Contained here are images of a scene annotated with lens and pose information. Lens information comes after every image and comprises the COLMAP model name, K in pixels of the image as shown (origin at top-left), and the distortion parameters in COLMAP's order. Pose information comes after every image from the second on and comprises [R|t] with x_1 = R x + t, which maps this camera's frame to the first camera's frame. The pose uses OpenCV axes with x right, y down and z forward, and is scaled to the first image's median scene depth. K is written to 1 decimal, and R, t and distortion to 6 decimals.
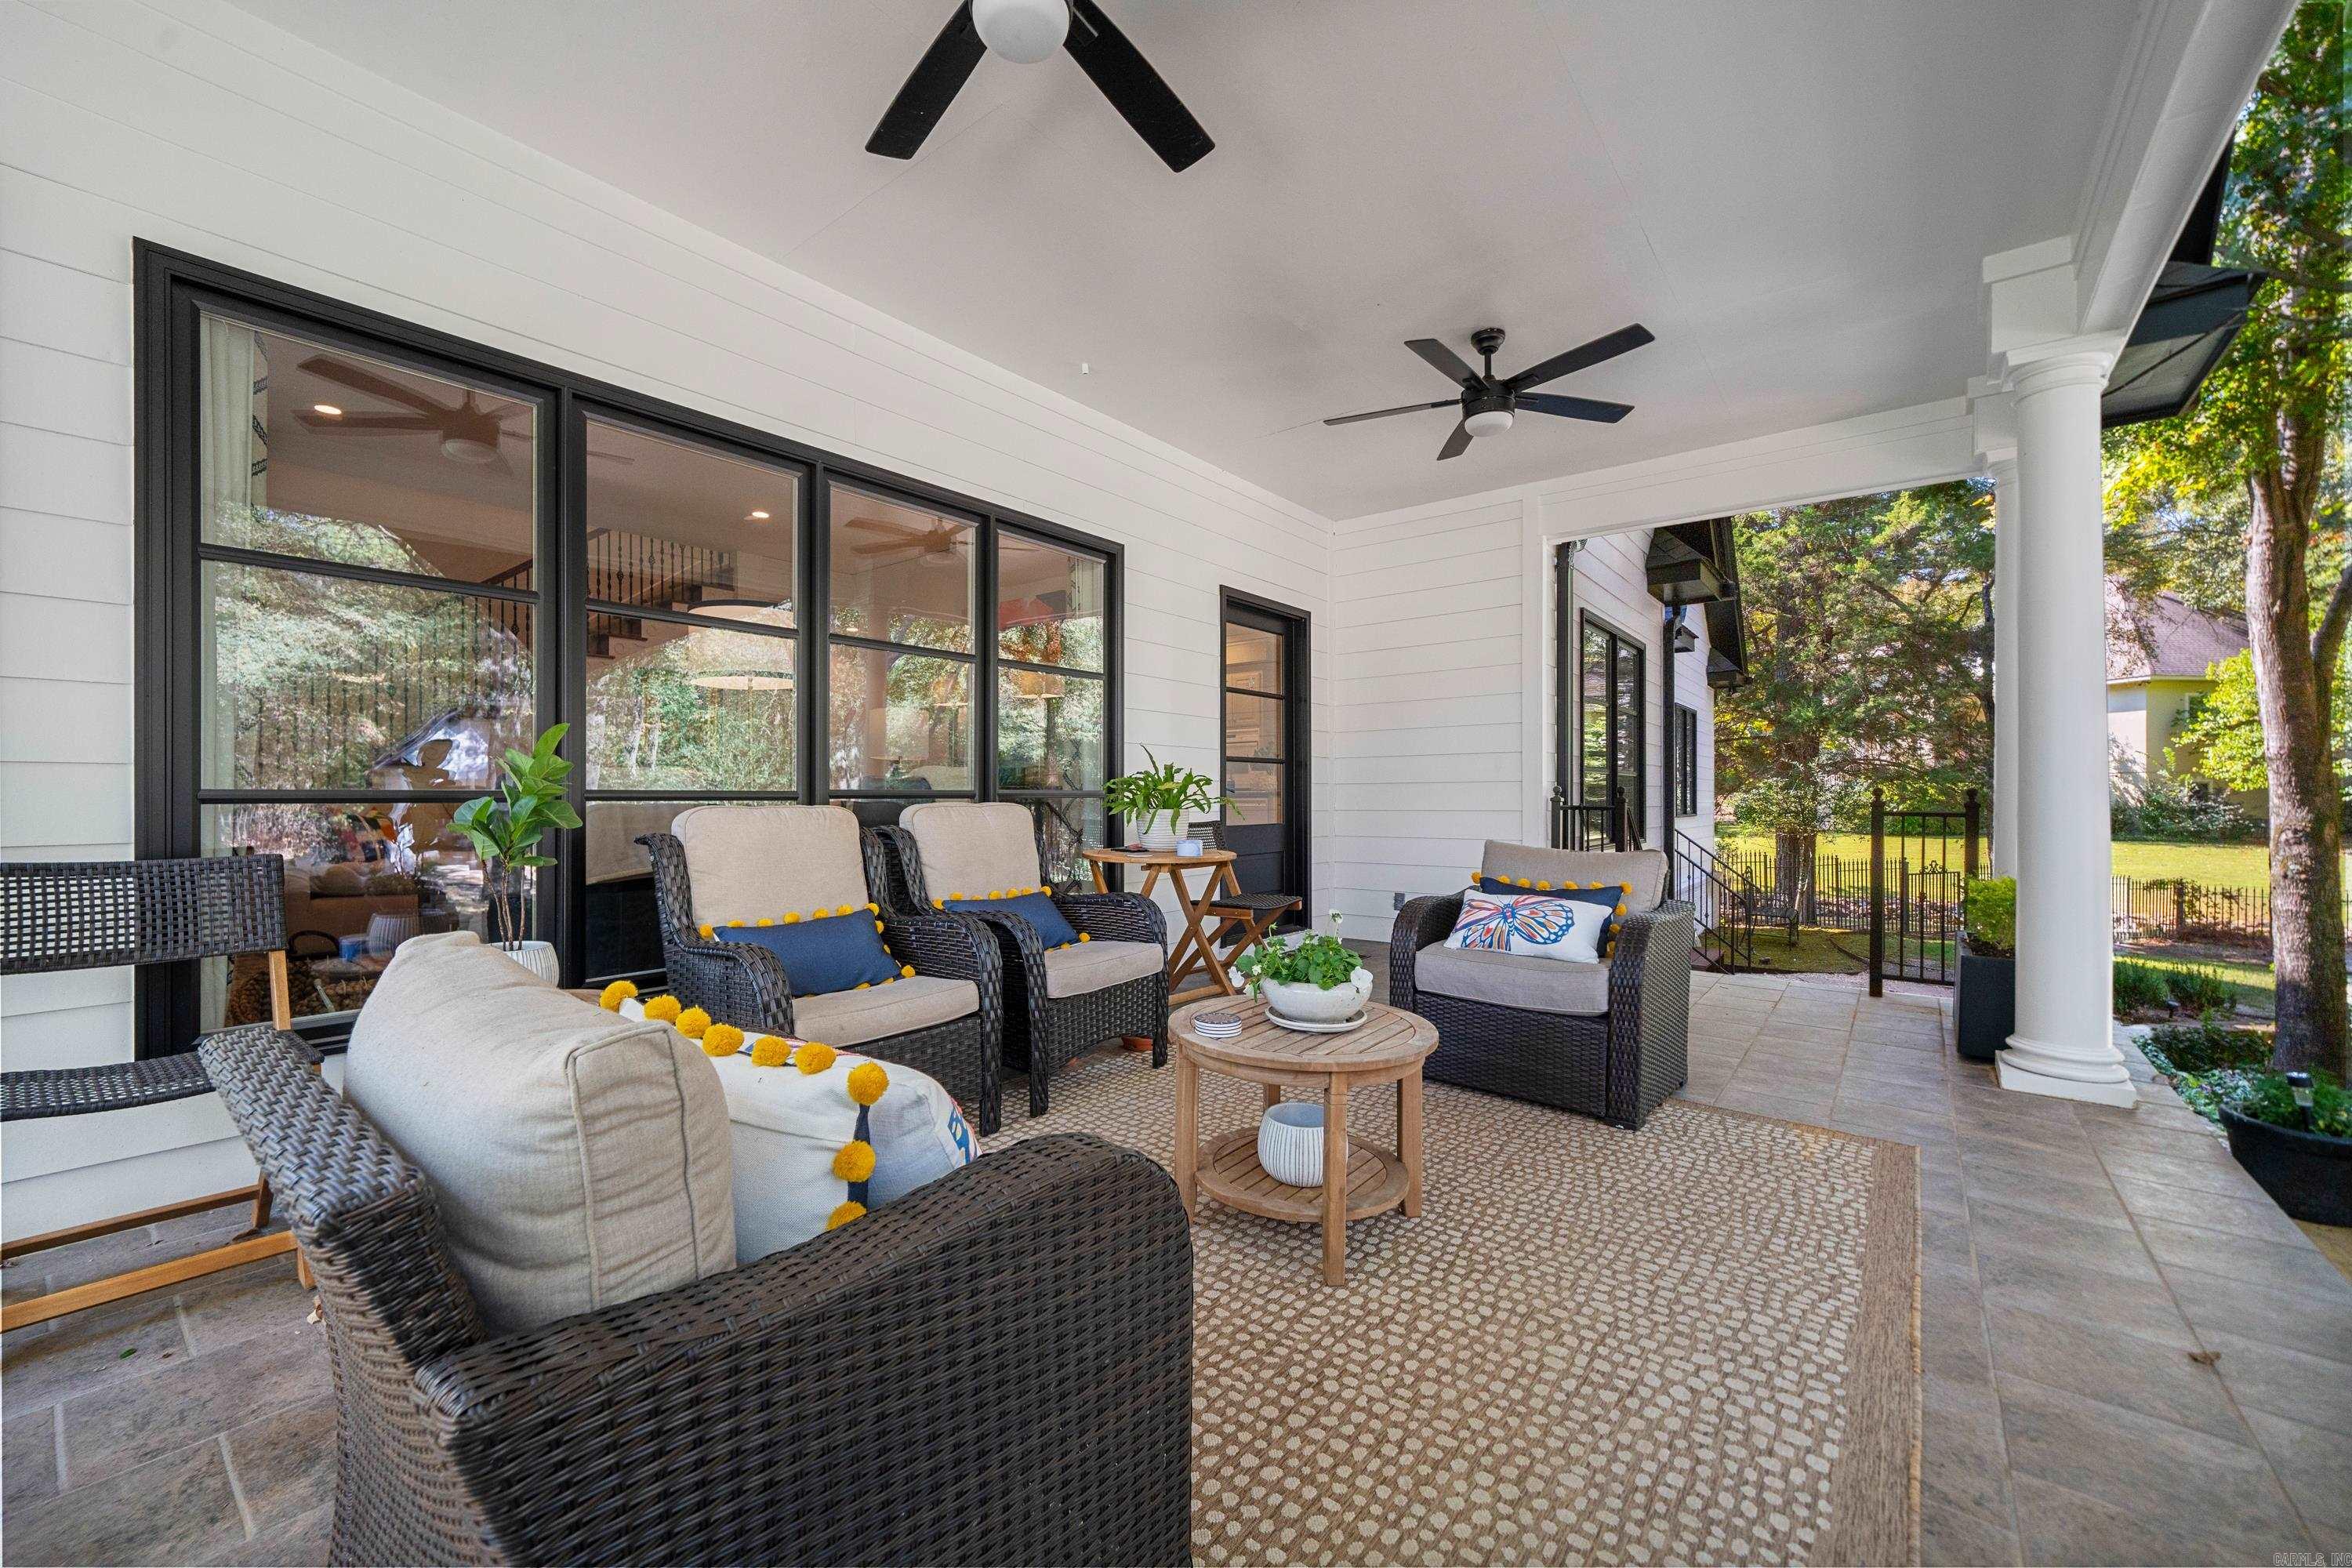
lens RADIAL K [[923.5, 0, 1166.8], [0, 923.5, 791.6], [0, 0, 1]] dist [-0.002063, -0.000132]
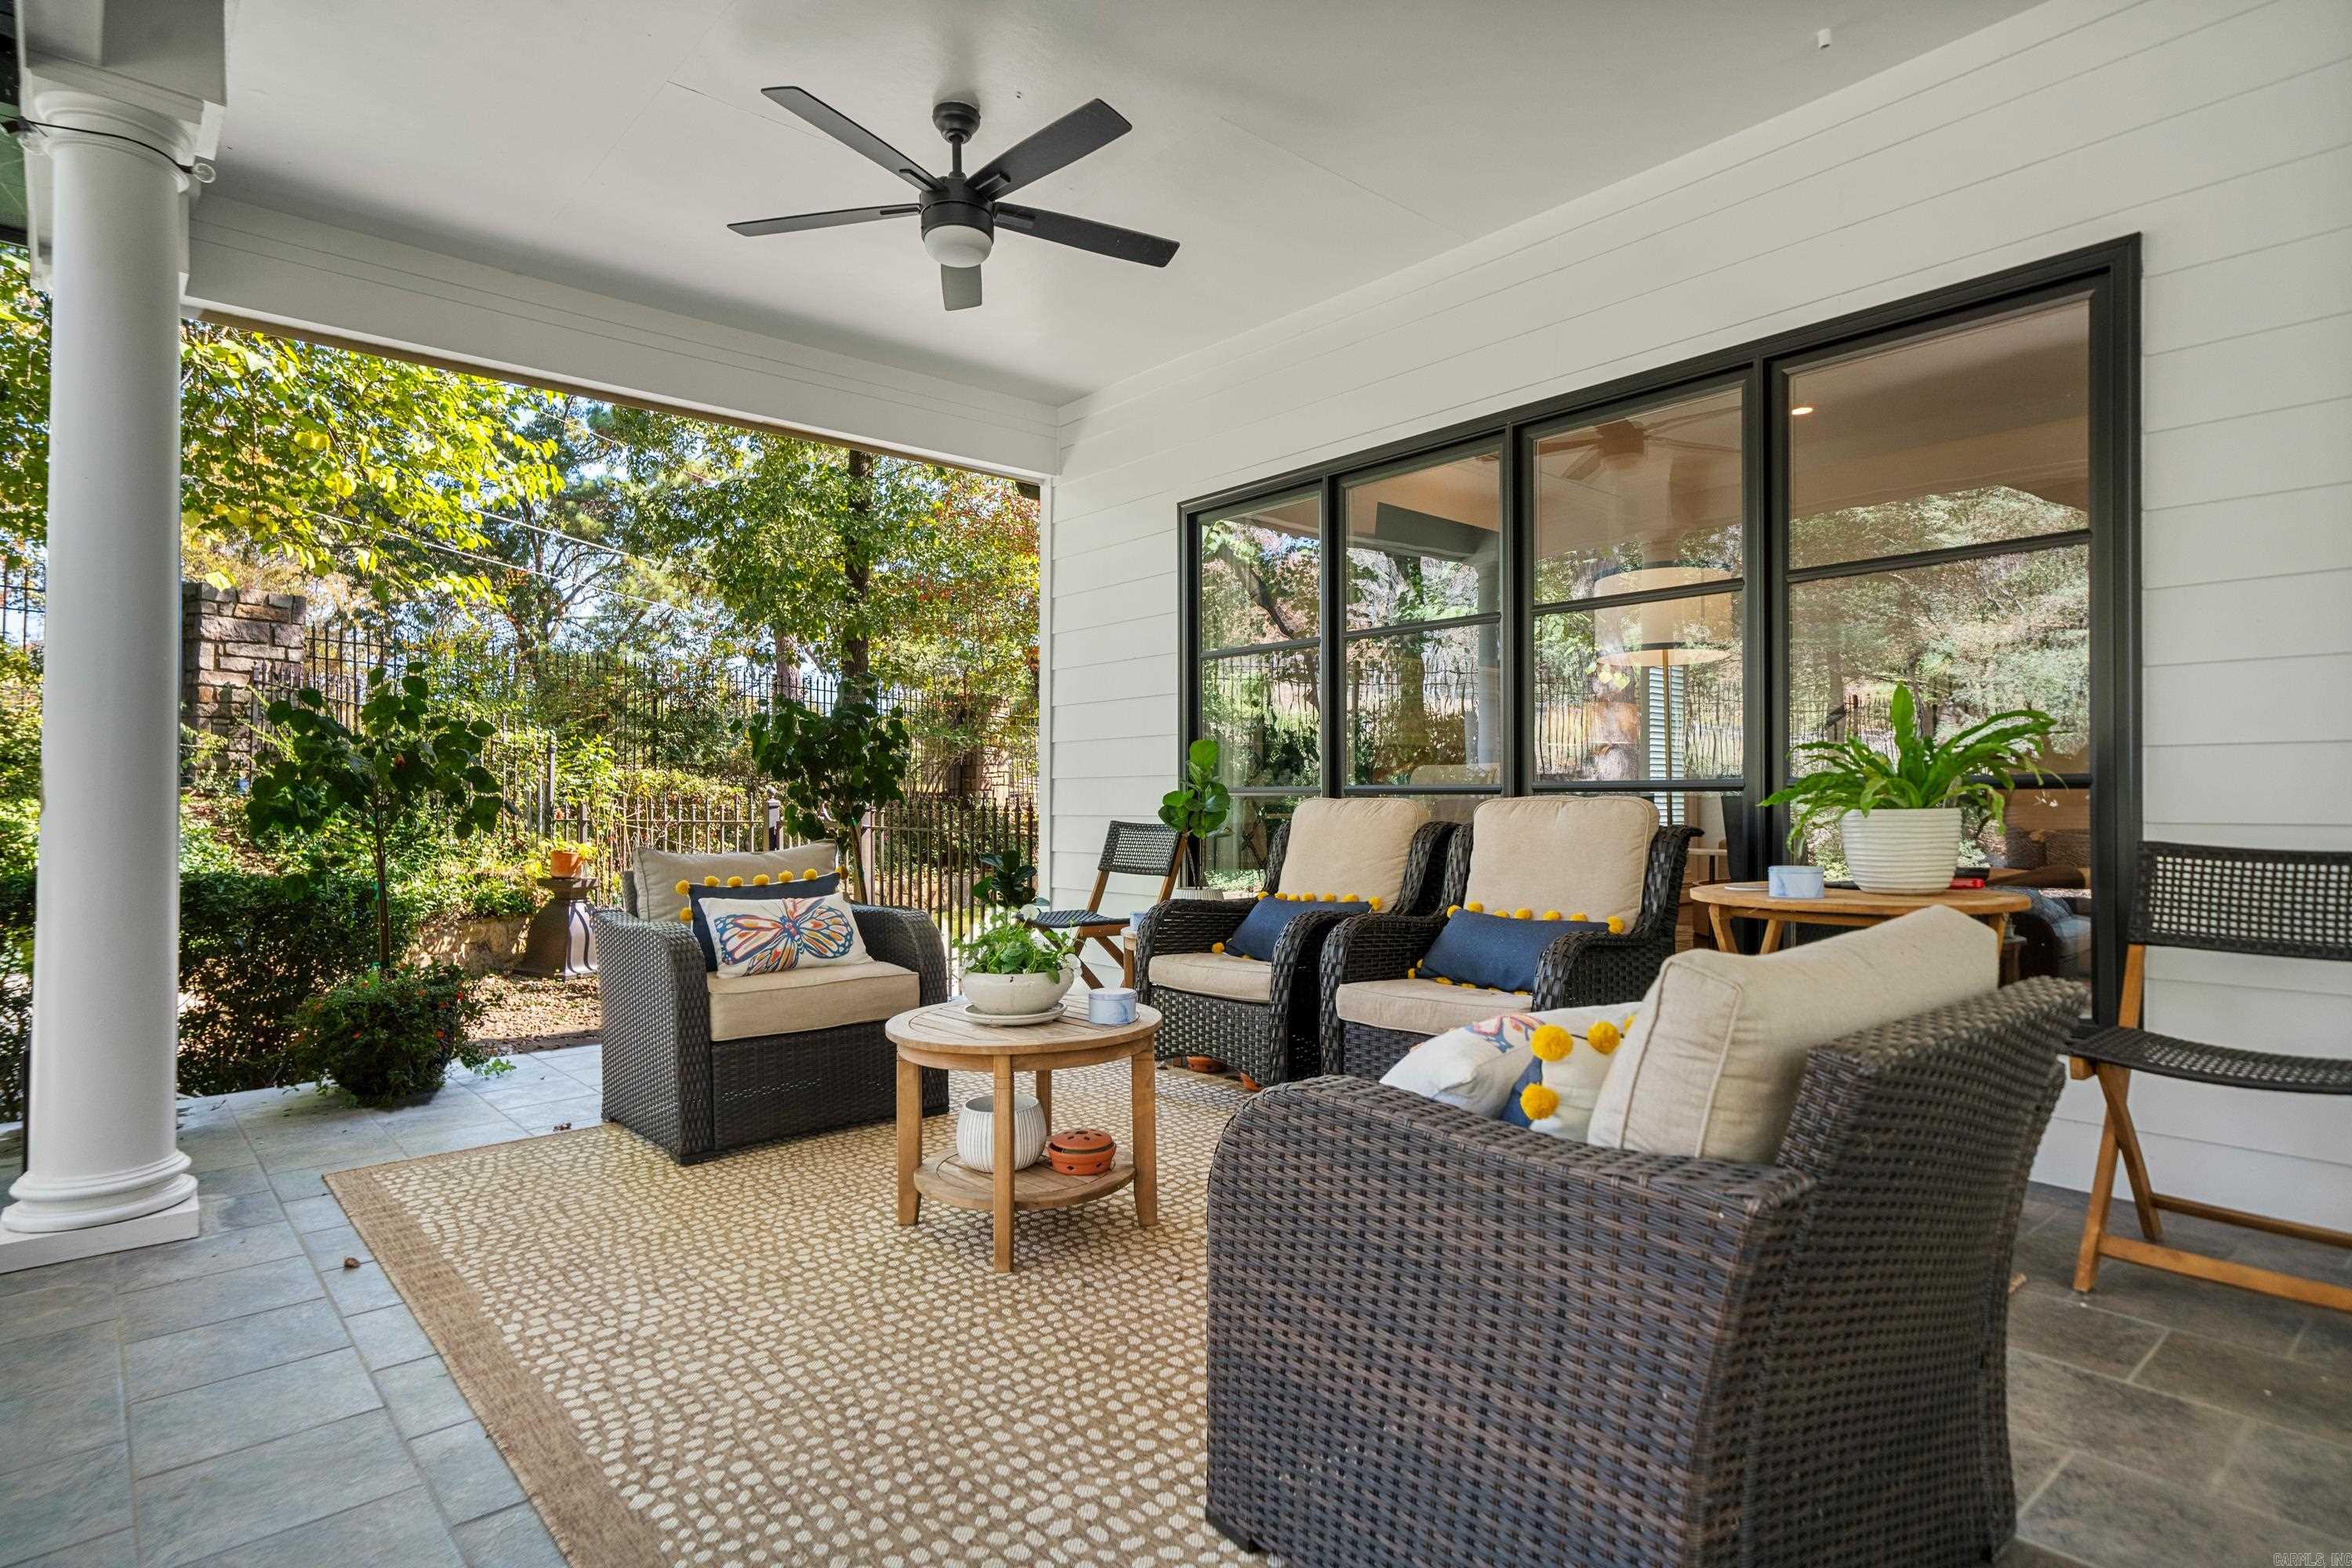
lens RADIAL K [[1265.1, 0, 1171.5], [0, 1265.1, 787.6], [0, 0, 1]] dist [0.001224, 0.000288]
pose [[-0.178340, -0.011750, -0.983899, 1.464385], [0.000772, 0.999927, -0.012082, 0.030976], [0.983969, -0.002914, -0.178318, 1.436038]]
